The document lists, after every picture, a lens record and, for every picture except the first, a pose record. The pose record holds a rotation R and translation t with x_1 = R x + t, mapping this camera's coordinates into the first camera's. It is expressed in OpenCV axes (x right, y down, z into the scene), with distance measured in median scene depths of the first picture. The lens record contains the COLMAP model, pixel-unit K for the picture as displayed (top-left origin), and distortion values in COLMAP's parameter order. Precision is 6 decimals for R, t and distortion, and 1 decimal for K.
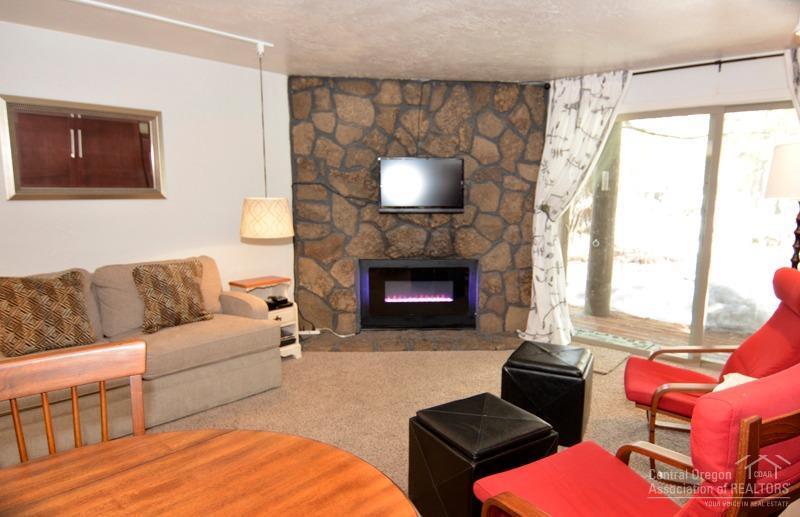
lens RADIAL K [[505.1, 0, 441.2], [0, 505.1, 271.3], [0, 0, 1]] dist [-0.000467, -0.011834]
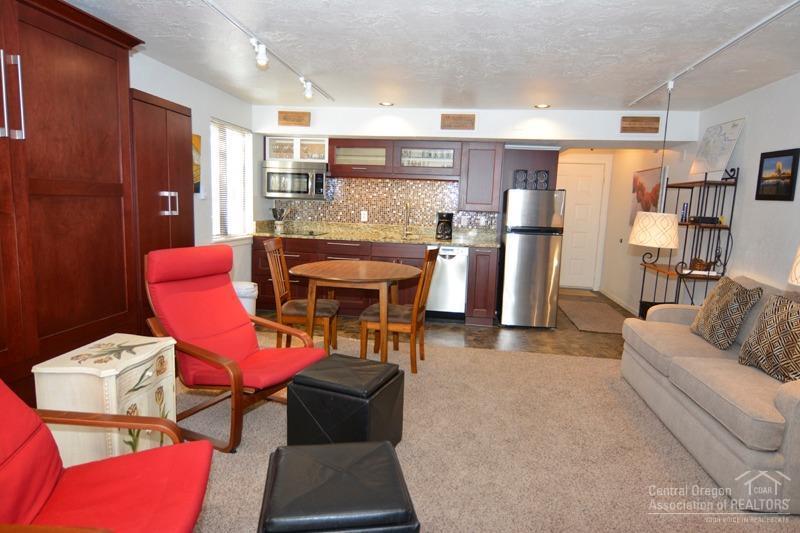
lens RADIAL K [[475.9, 0, 400.3], [0, 475.9, 269.0], [0, 0, 1]] dist [0.014624, -0.024550]
pose [[-0.837792, 0.031059, -0.545106, 0.285751], [-0.135846, 0.955127, 0.263209, -0.129174], [0.528820, 0.294564, -0.795978, 0.914428]]
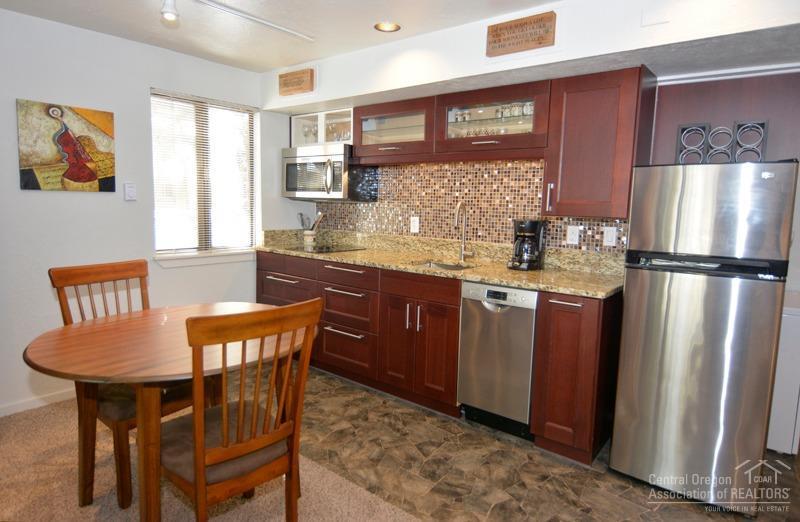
lens RADIAL K [[485.0, 0, 382.4], [0, 485.0, 262.8], [0, 0, 1]] dist [0.004915, 0.000374]
pose [[-0.999365, -0.034236, -0.009921, -0.301284], [-0.035643, 0.957068, 0.287665, -0.087152], [-0.000354, 0.287835, -0.957680, 0.600021]]
